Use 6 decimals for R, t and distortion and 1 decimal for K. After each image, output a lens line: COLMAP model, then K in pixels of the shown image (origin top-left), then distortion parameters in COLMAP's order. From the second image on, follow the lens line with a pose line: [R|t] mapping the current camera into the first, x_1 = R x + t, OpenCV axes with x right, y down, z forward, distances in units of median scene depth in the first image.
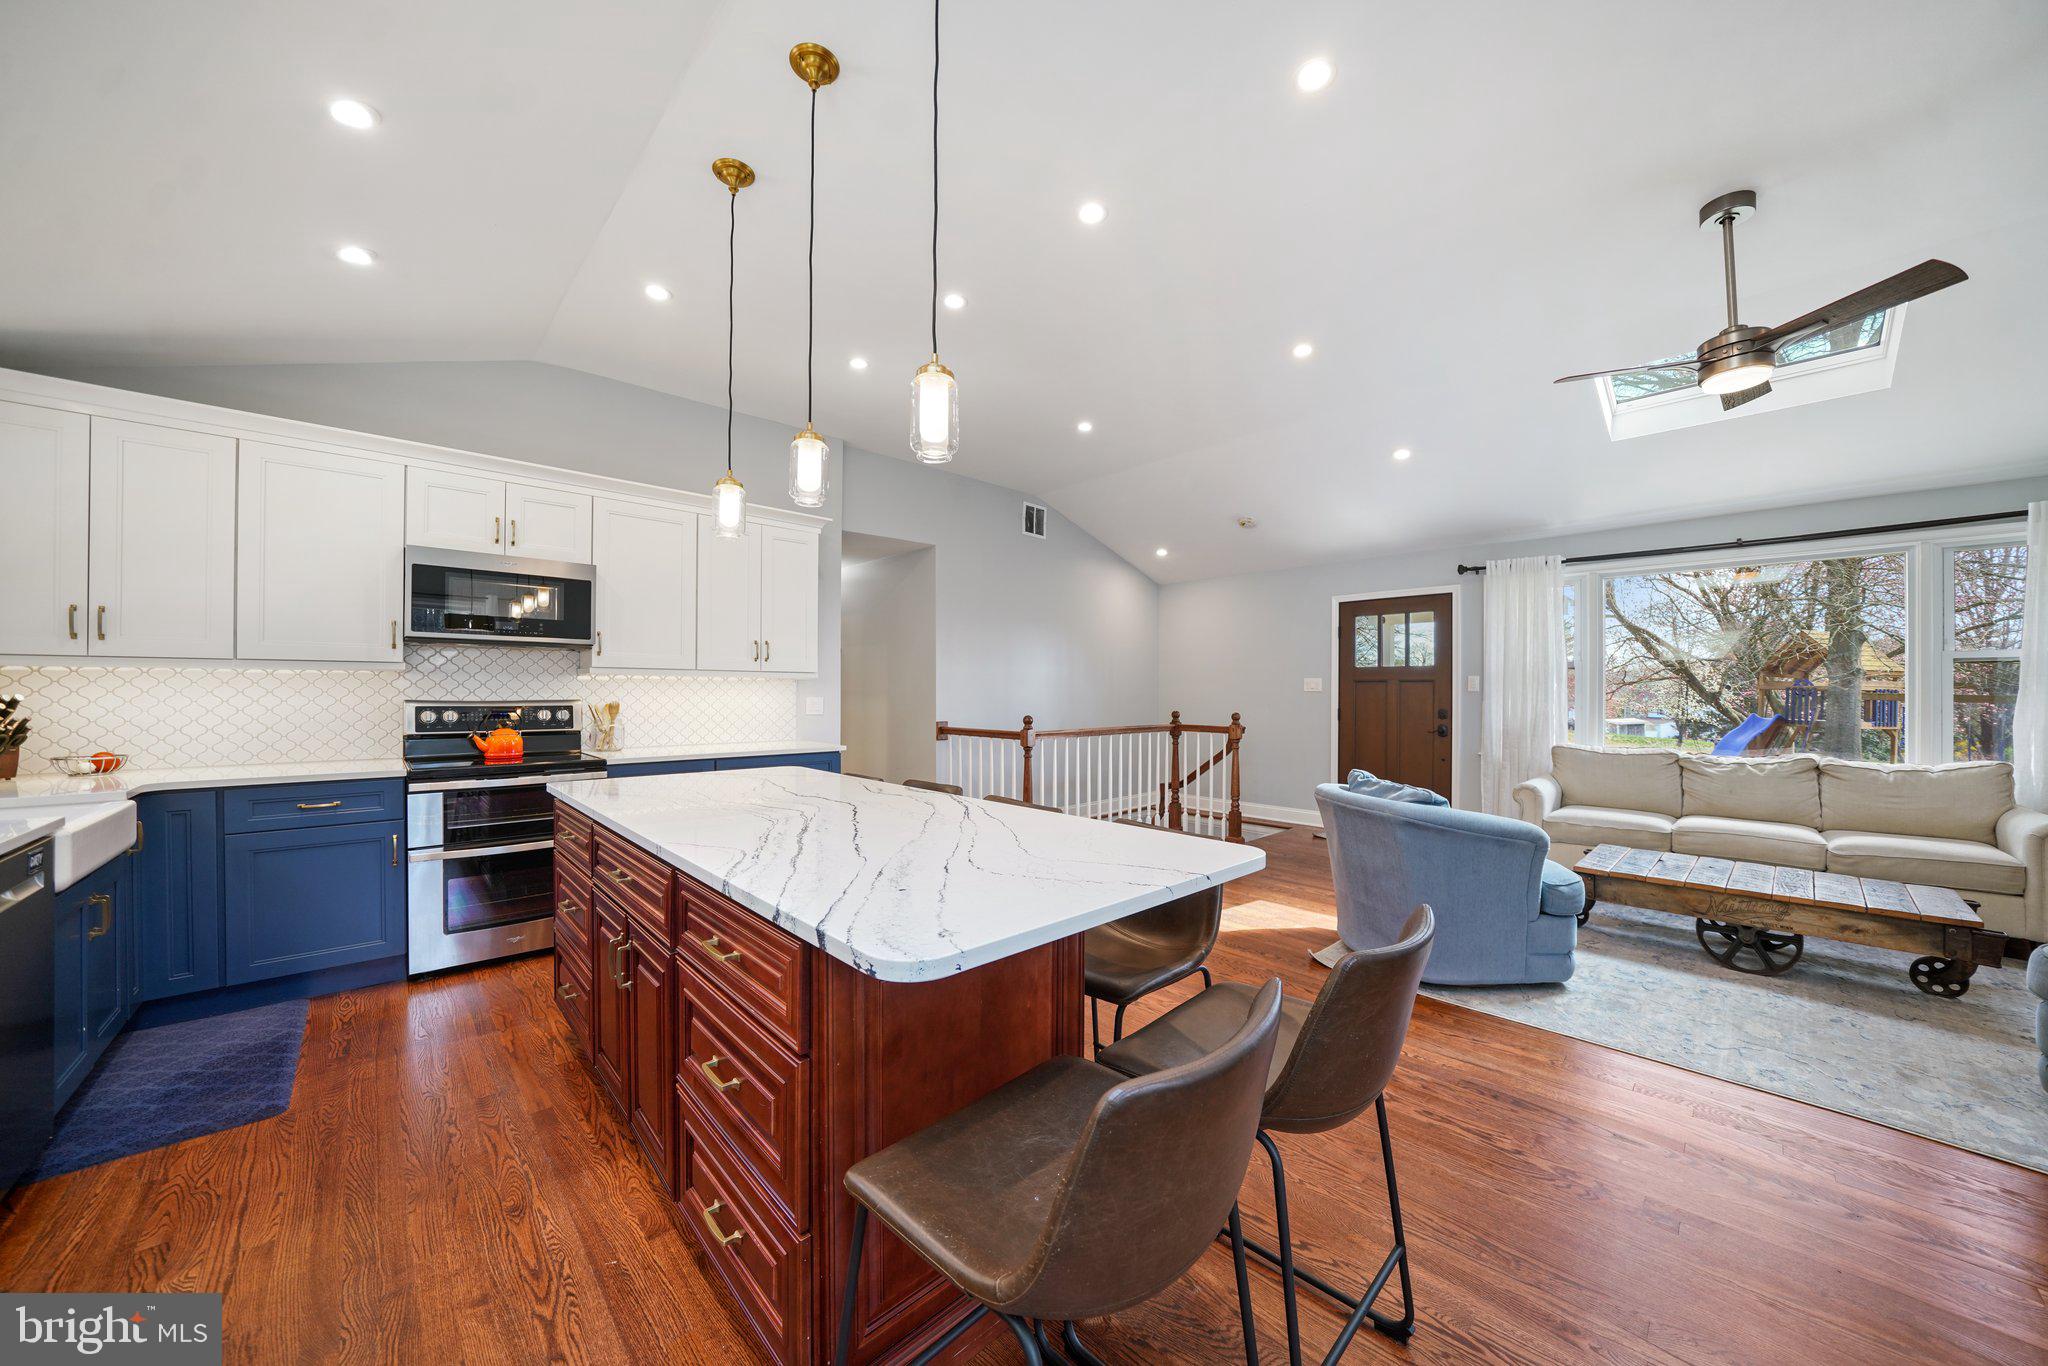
lens RADIAL K [[711.7, 0, 1027.3], [0, 711.7, 690.5], [0, 0, 1]] dist [-0.027418, 0.003711]
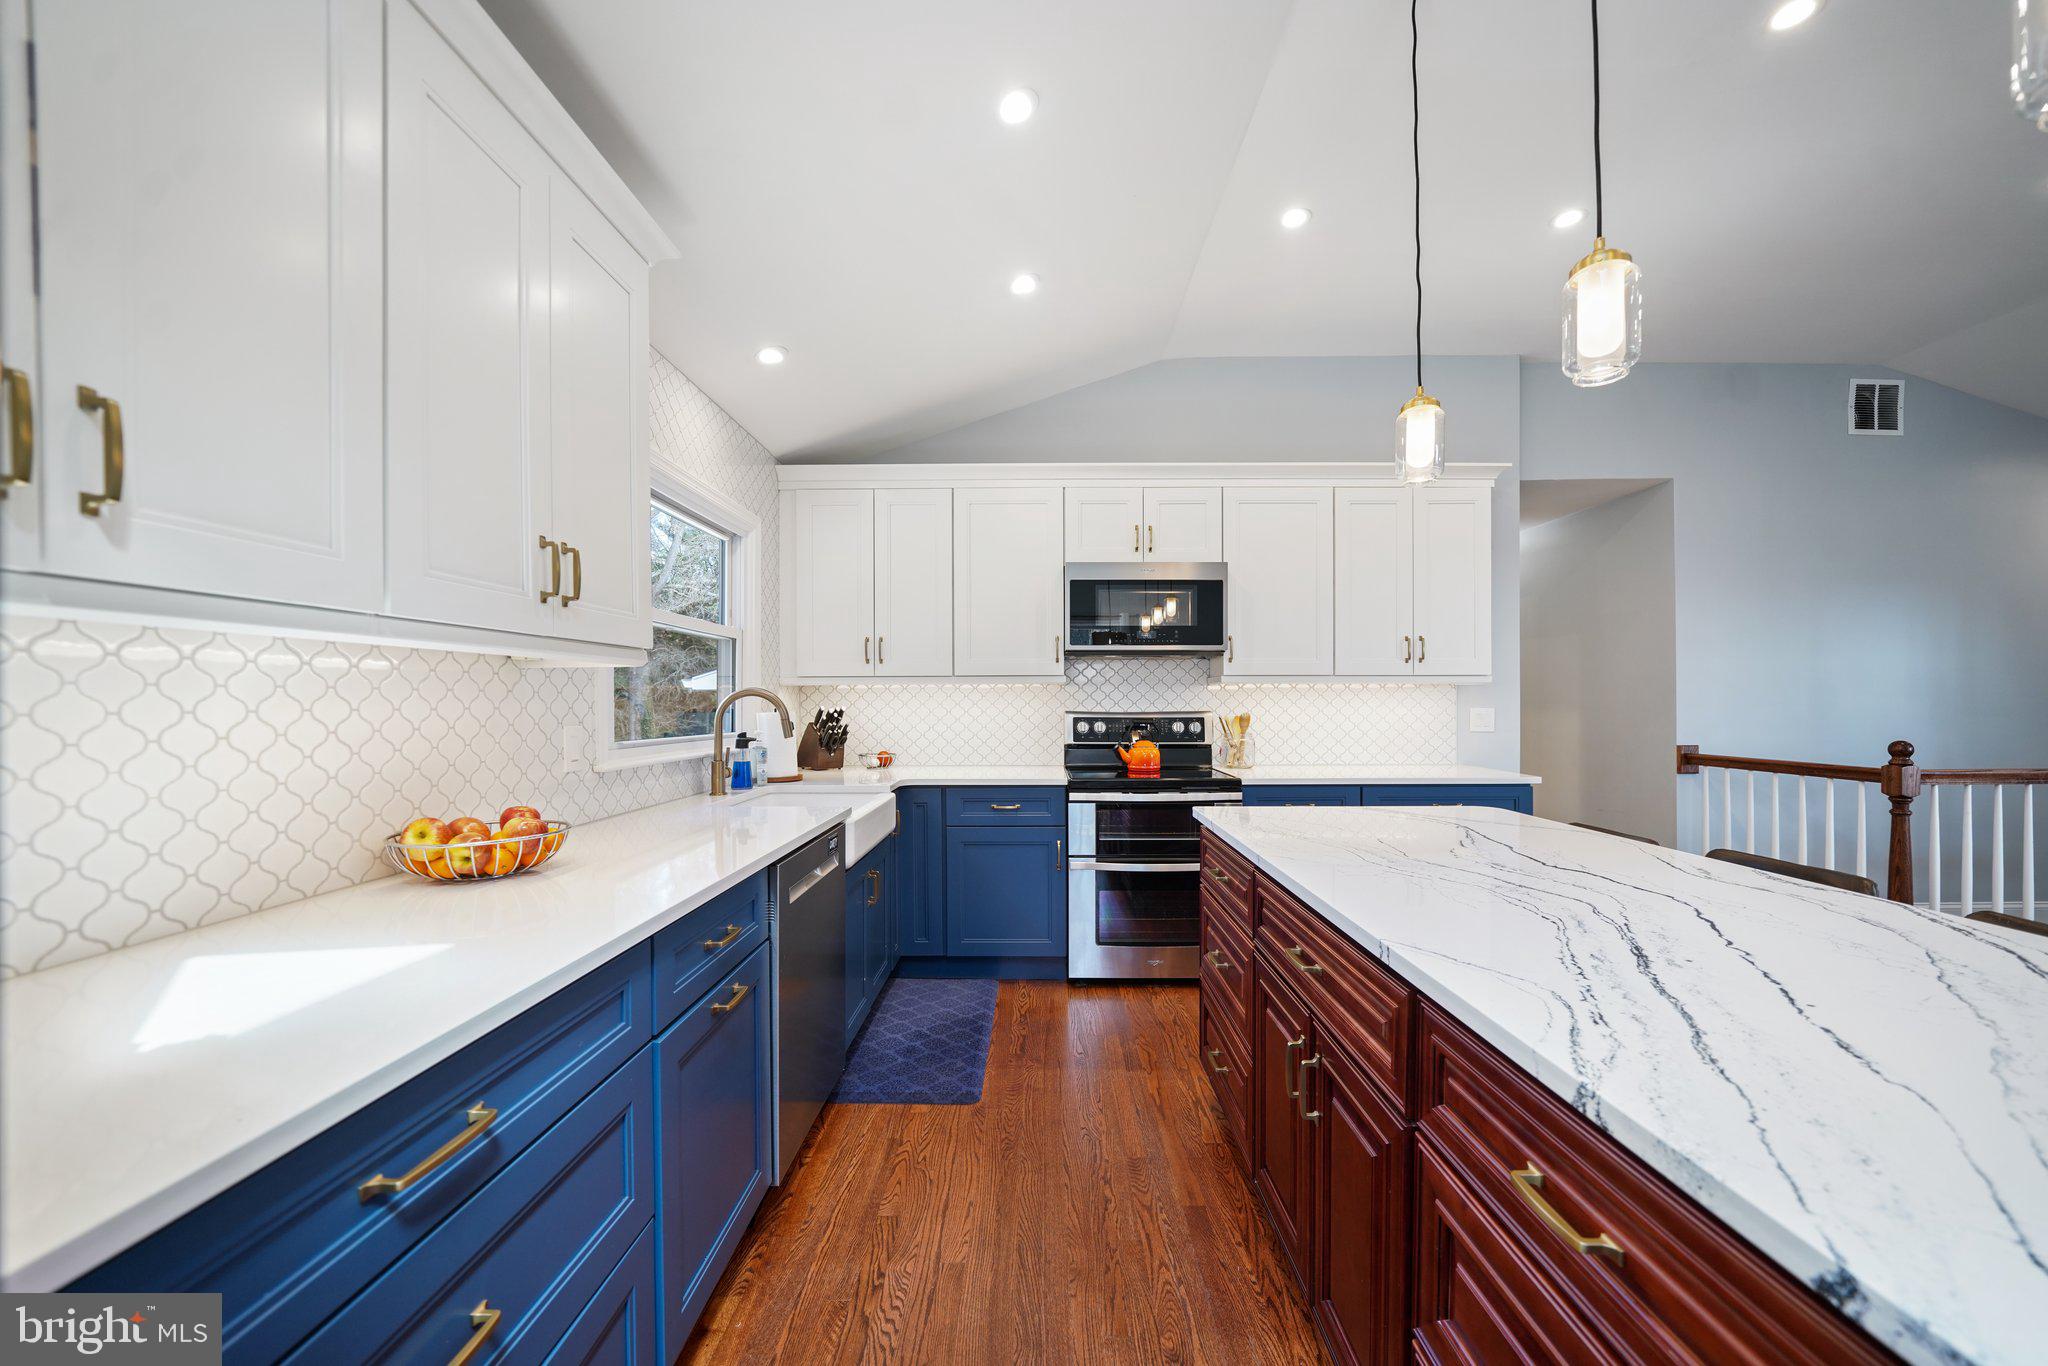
lens RADIAL K [[757.3, 0, 1028.3], [0, 757.3, 711.6], [0, 0, 1]] dist [-0.020925, 0.002720]
pose [[0.716188, 0.003776, -0.697897, -0.117866], [0.006431, 0.999907, 0.012010, 0.000245], [0.697877, -0.013089, 0.716098, 0.124856]]
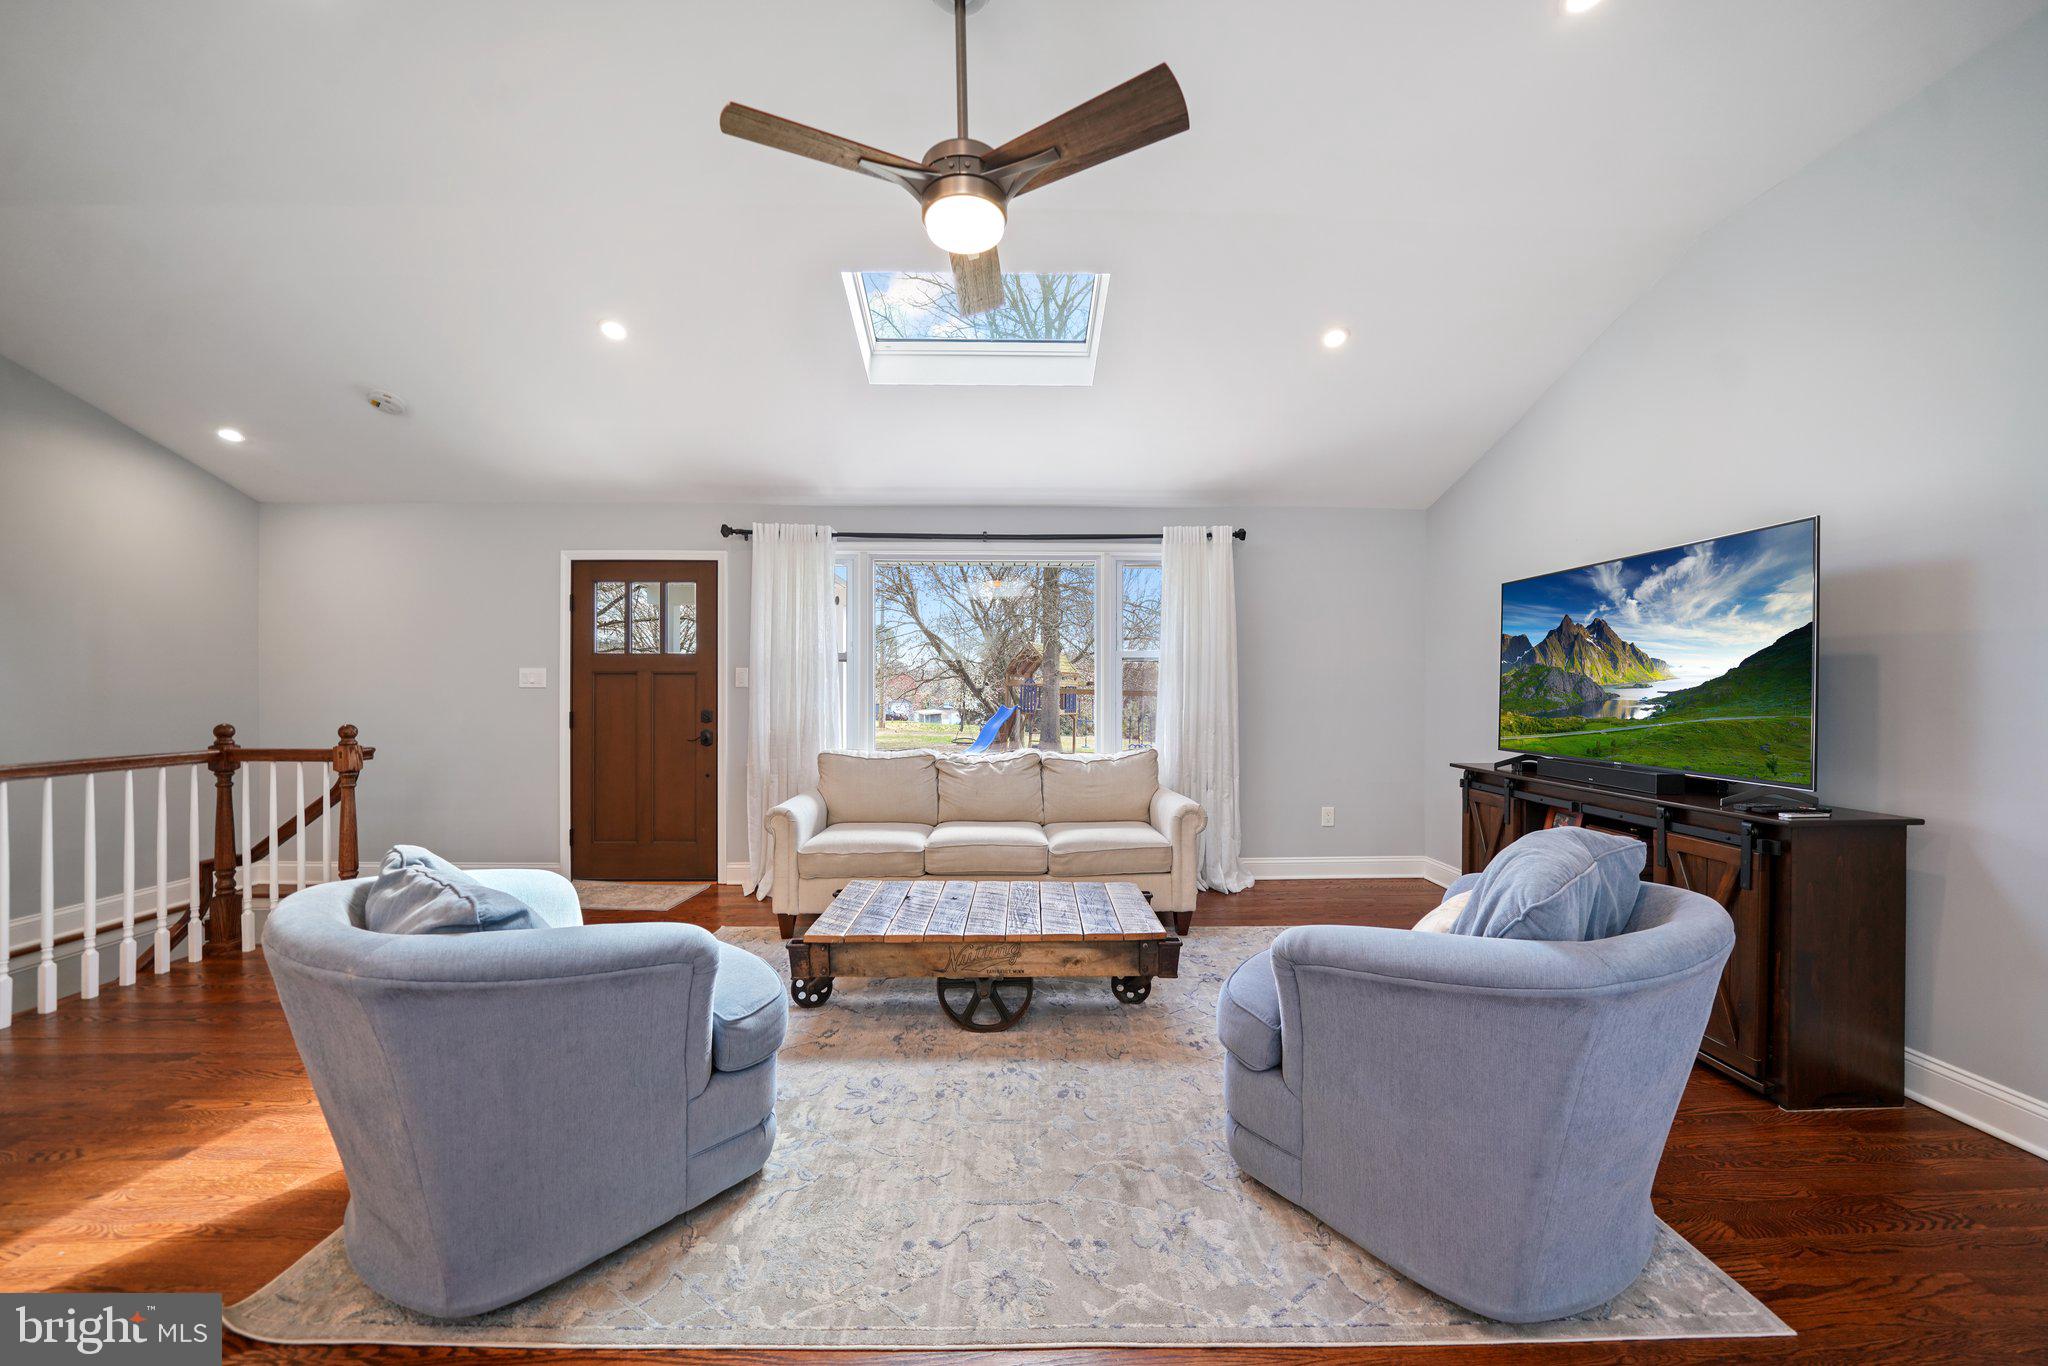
lens RADIAL K [[711.7, 0, 1044.3], [0, 711.7, 685.1], [0, 0, 1]] dist [-0.027418, 0.003711]
pose [[0.649376, 0.001588, 0.760465, 0.366935], [0.001239, 0.999994, -0.003146, 0.002720], [-0.760466, 0.002986, 0.649371, 0.328675]]
